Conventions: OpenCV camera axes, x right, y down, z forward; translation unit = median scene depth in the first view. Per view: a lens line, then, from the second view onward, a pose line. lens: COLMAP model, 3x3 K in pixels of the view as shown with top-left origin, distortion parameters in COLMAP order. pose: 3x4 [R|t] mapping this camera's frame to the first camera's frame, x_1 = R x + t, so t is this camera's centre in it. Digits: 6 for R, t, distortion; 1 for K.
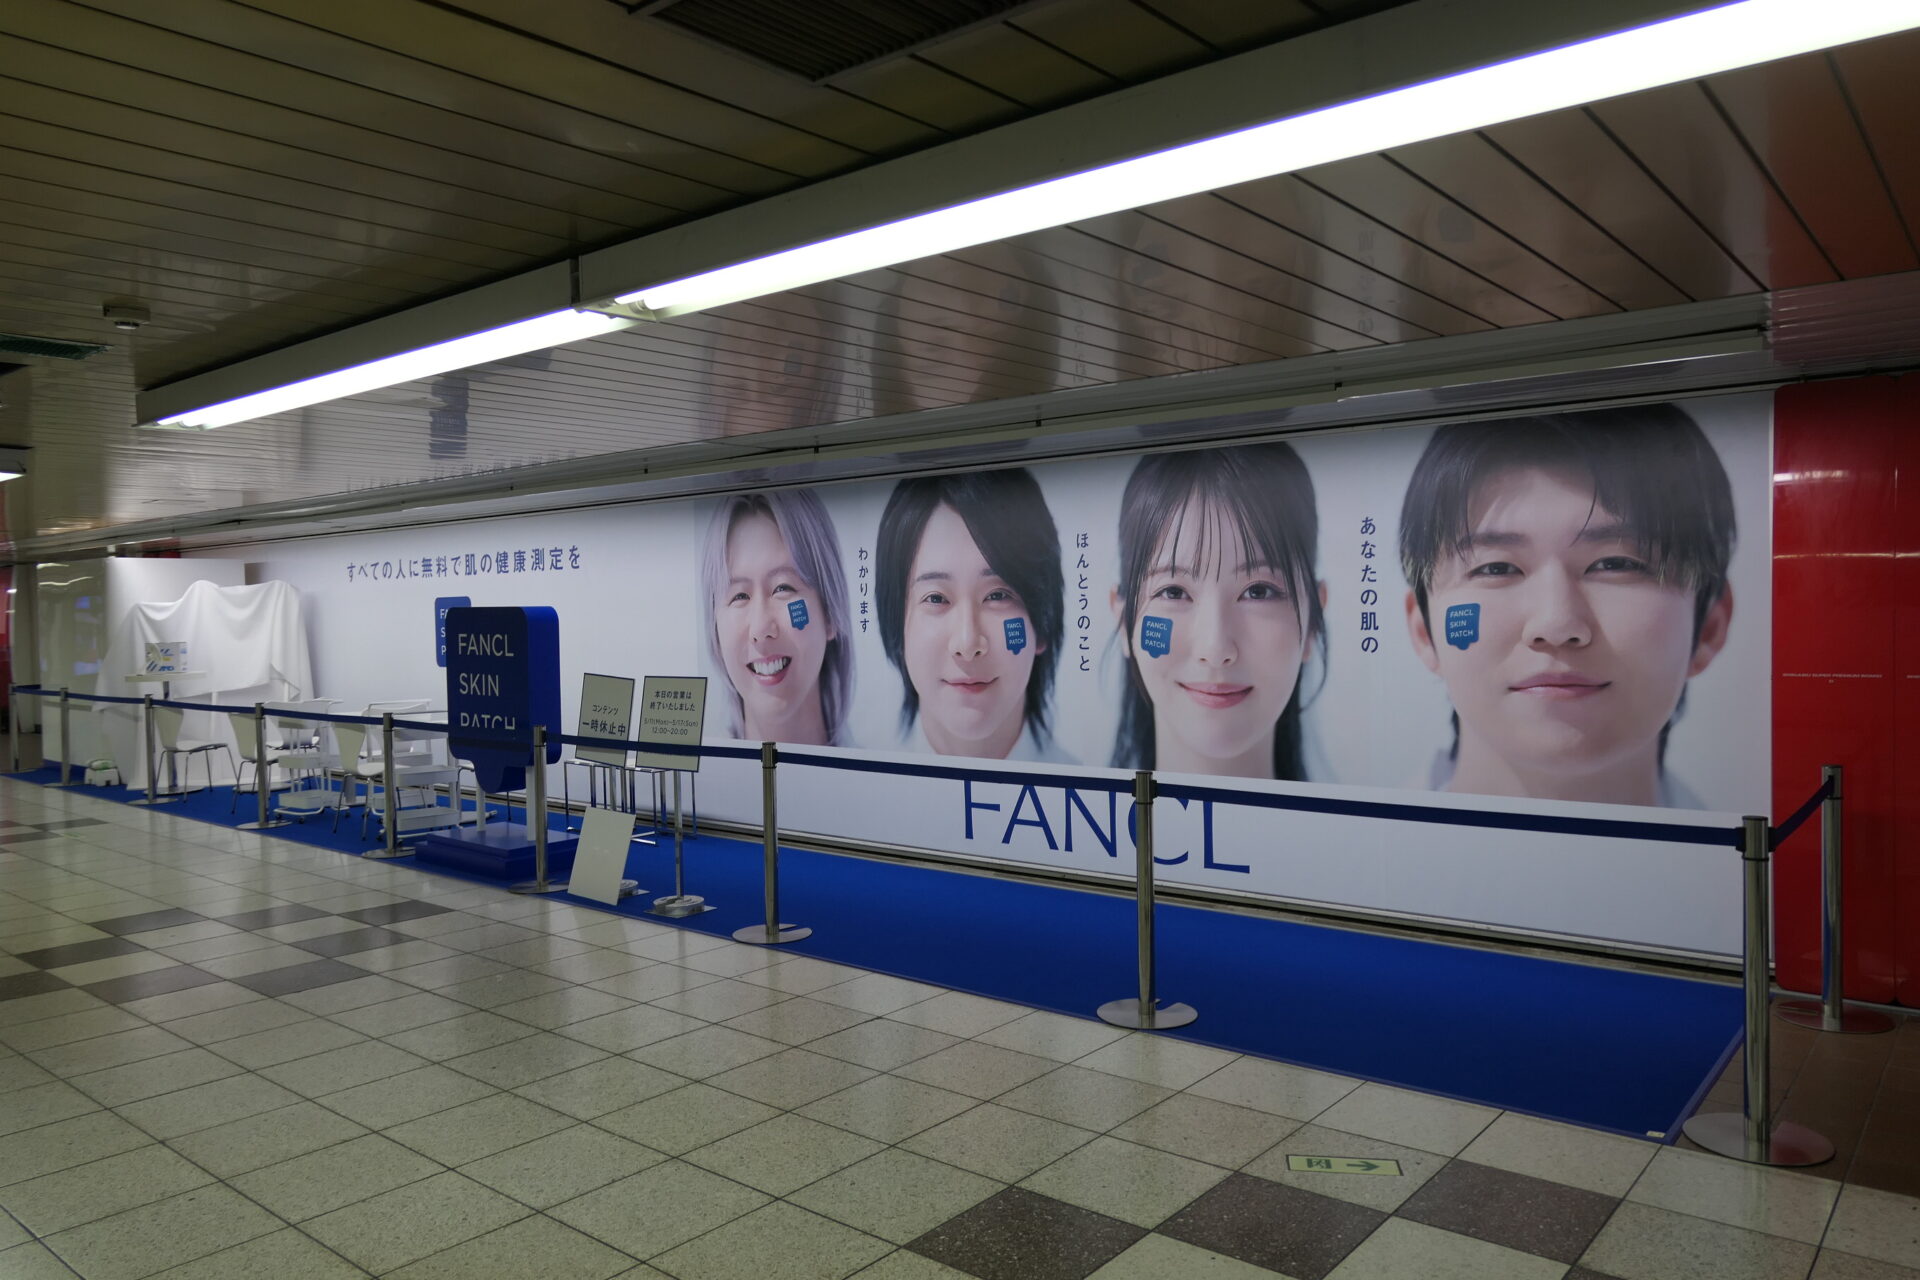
lens RADIAL K [[1331.6, 0, 960.0], [0, 1331.6, 640.0], [0, 0, 1]] dist [-0.006059, 0.003125]
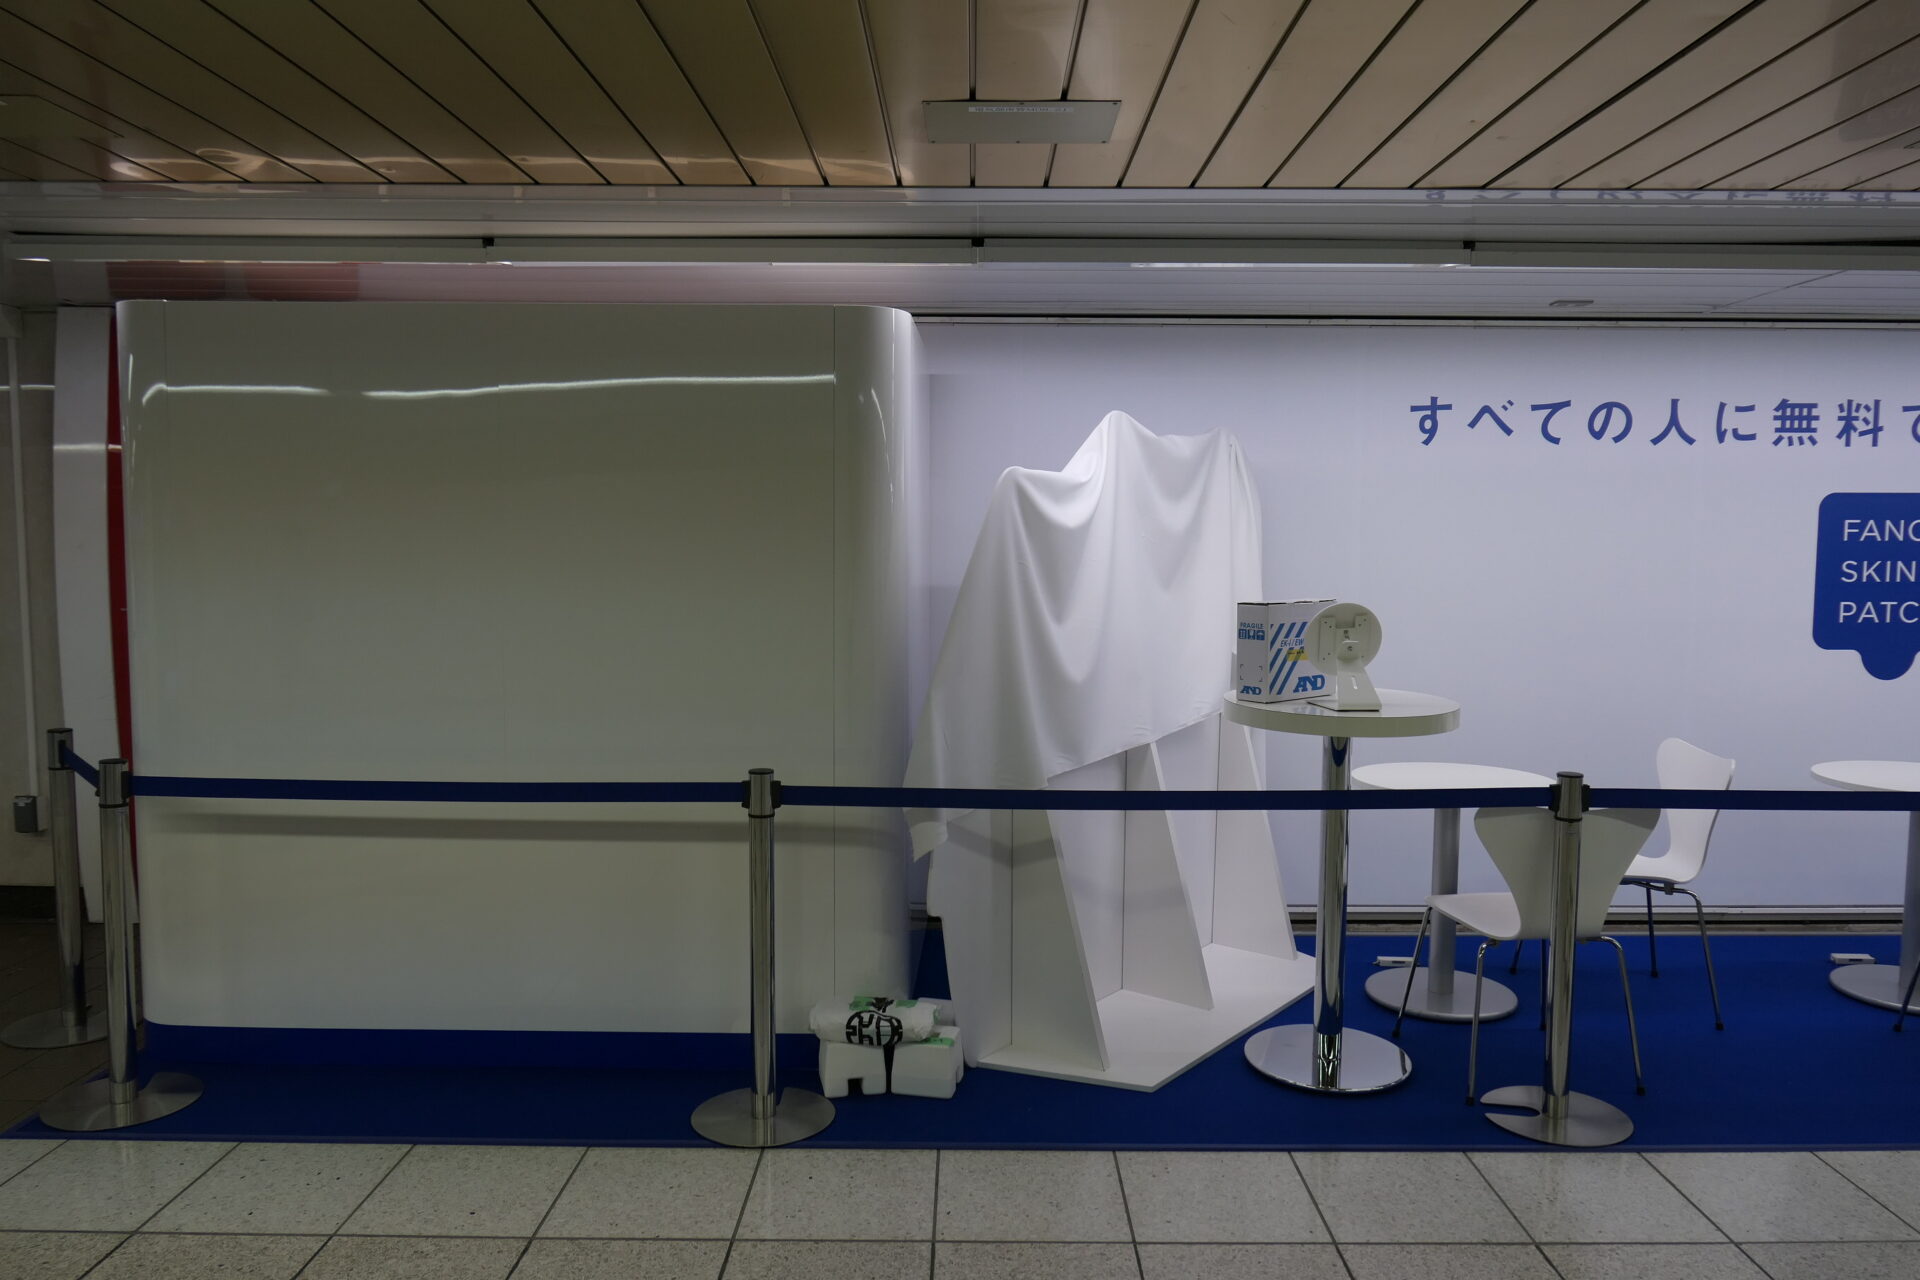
lens RADIAL K [[1331.6, 0, 960.0], [0, 1331.6, 640.0], [0, 0, 1]] dist [-0.006059, 0.003125]
pose [[0.773318, -0.004813, 0.634000, -0.863414], [-0.003921, 0.999916, 0.012374, 0.009495], [-0.634006, -0.012055, 0.773234, 0.838232]]
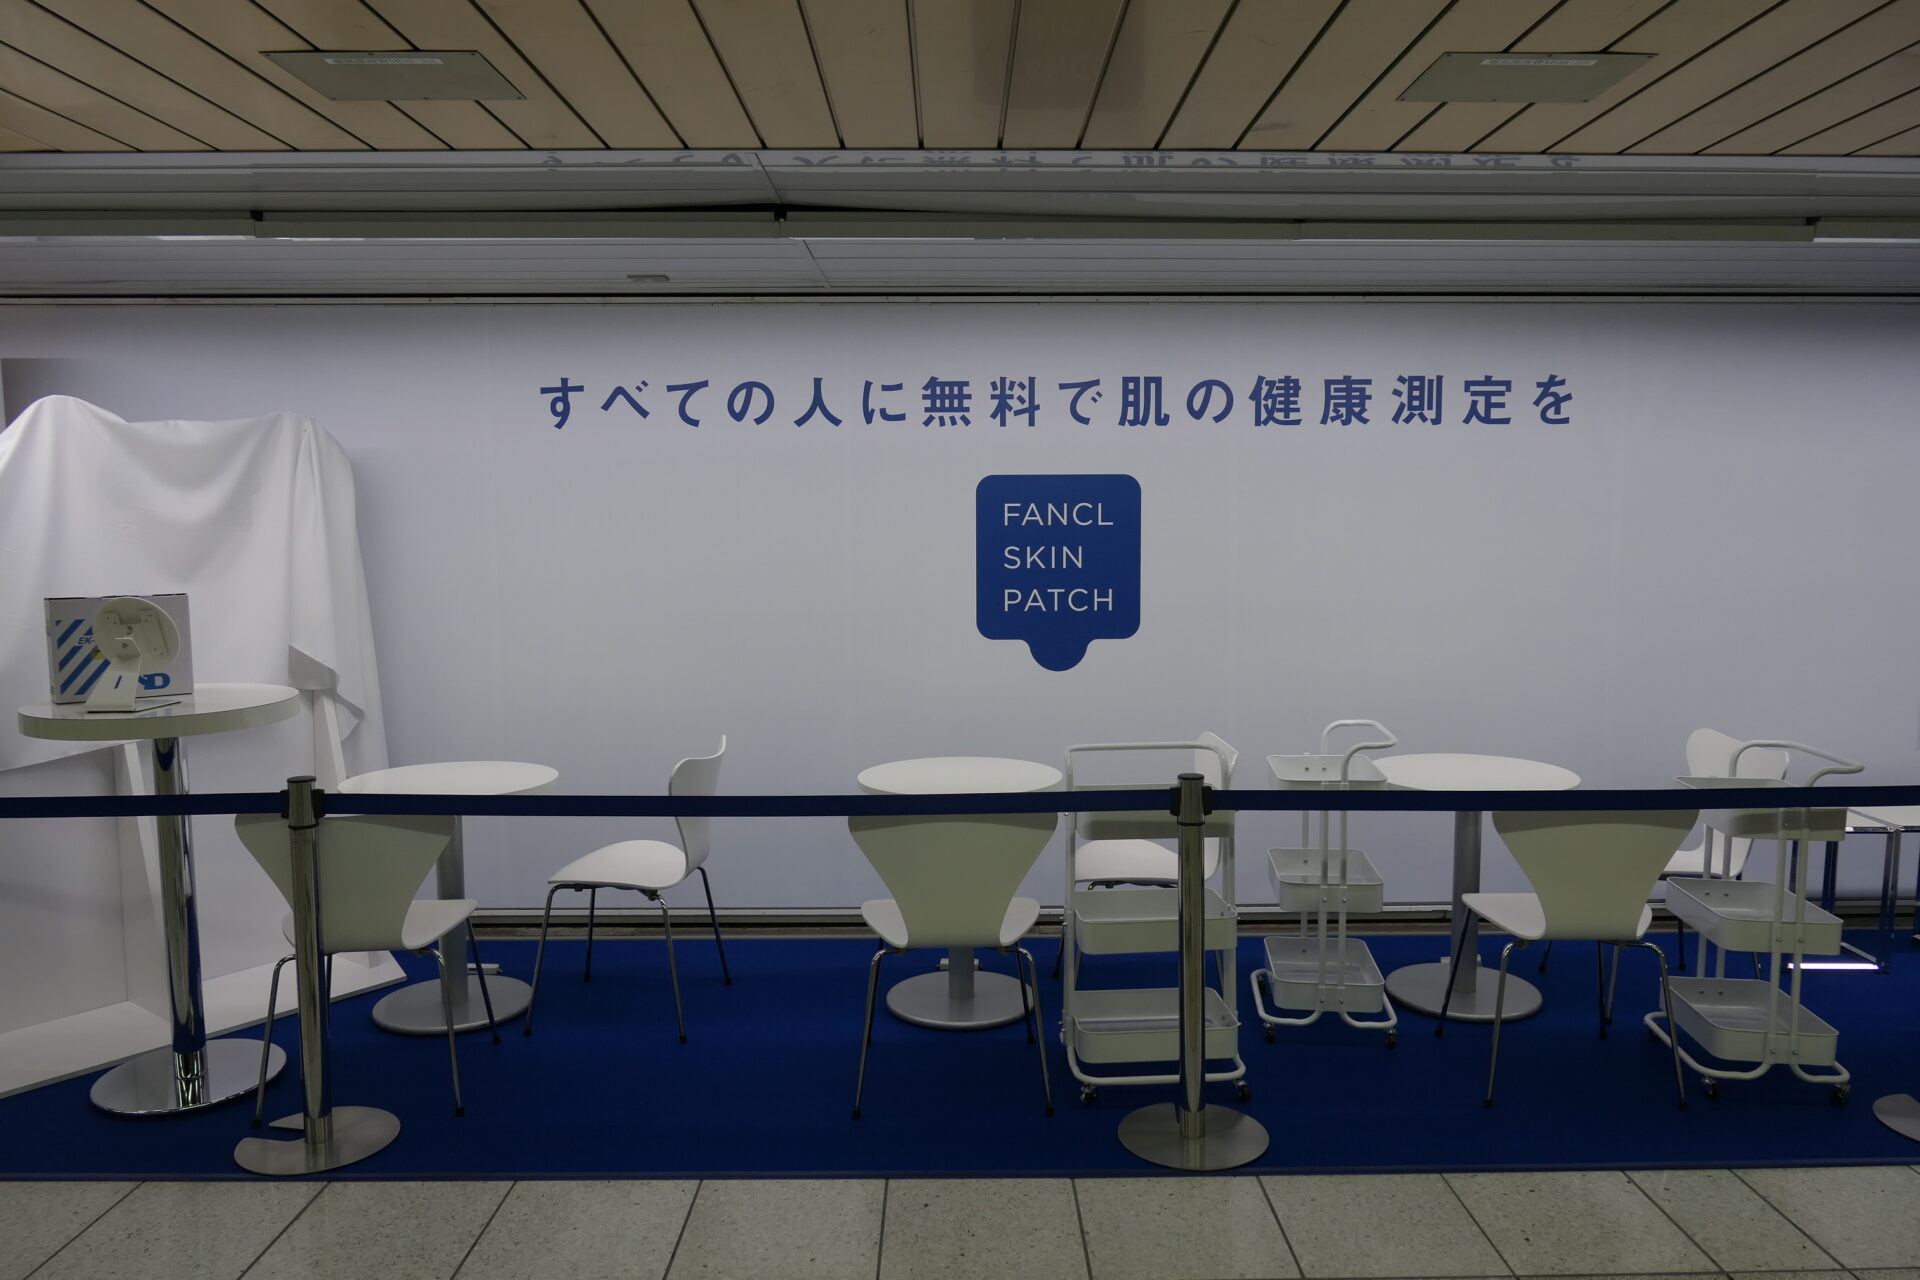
lens RADIAL K [[1390.6, 0, 960.0], [0, 1390.6, 640.0], [0, 0, 1]] dist [-0.012947, 0.002730]
pose [[0.765996, -0.015563, 0.642657, -0.661770], [0.005104, 0.999823, 0.018129, 0.009046], [-0.642825, -0.010607, 0.765940, 0.674929]]
